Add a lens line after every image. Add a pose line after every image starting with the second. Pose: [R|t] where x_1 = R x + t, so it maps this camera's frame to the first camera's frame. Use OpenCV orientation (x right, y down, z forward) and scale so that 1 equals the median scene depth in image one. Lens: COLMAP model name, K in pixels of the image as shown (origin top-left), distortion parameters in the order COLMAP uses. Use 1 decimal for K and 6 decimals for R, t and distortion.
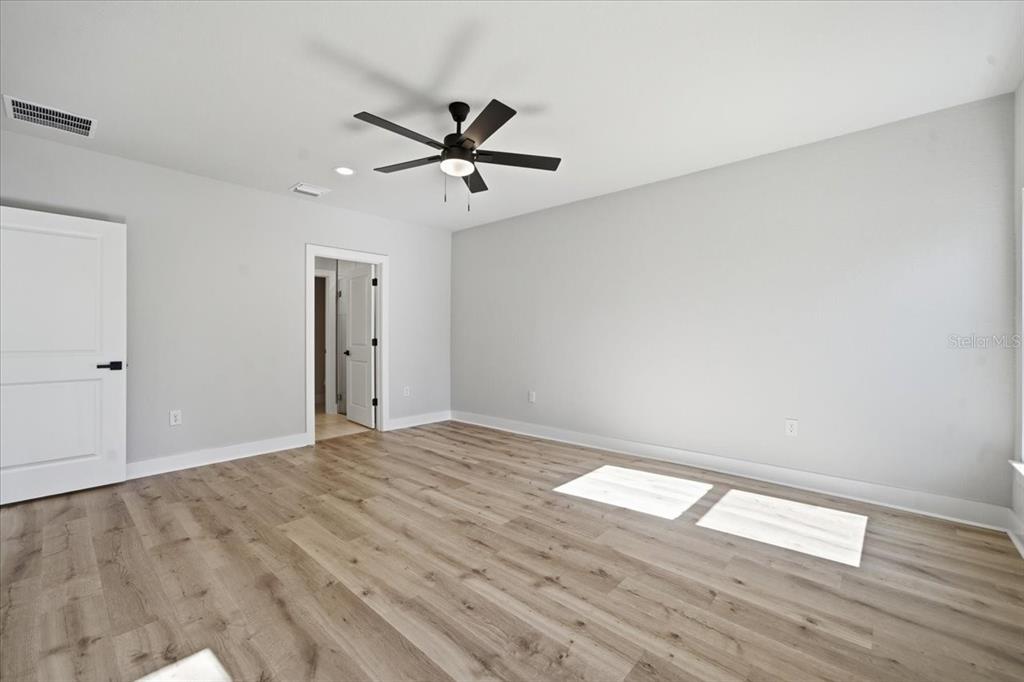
lens RADIAL K [[410.3, 0, 508.6], [0, 410.3, 343.5], [0, 0, 1]] dist [-0.003196, 0.000992]
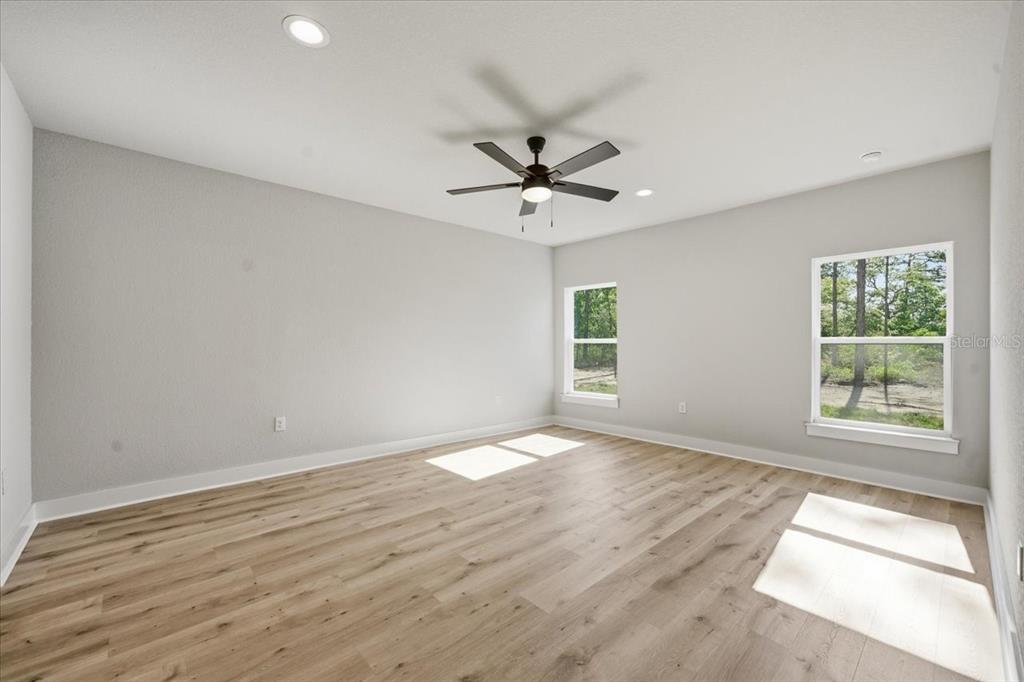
lens RADIAL K [[410.3, 0, 508.6], [0, 410.3, 343.5], [0, 0, 1]] dist [-0.003196, 0.000992]
pose [[0.094833, 0.009052, 0.995452, -1.067591], [0.006415, 0.999932, -0.009704, -0.011286], [-0.995473, 0.007306, 0.094768, 0.830479]]
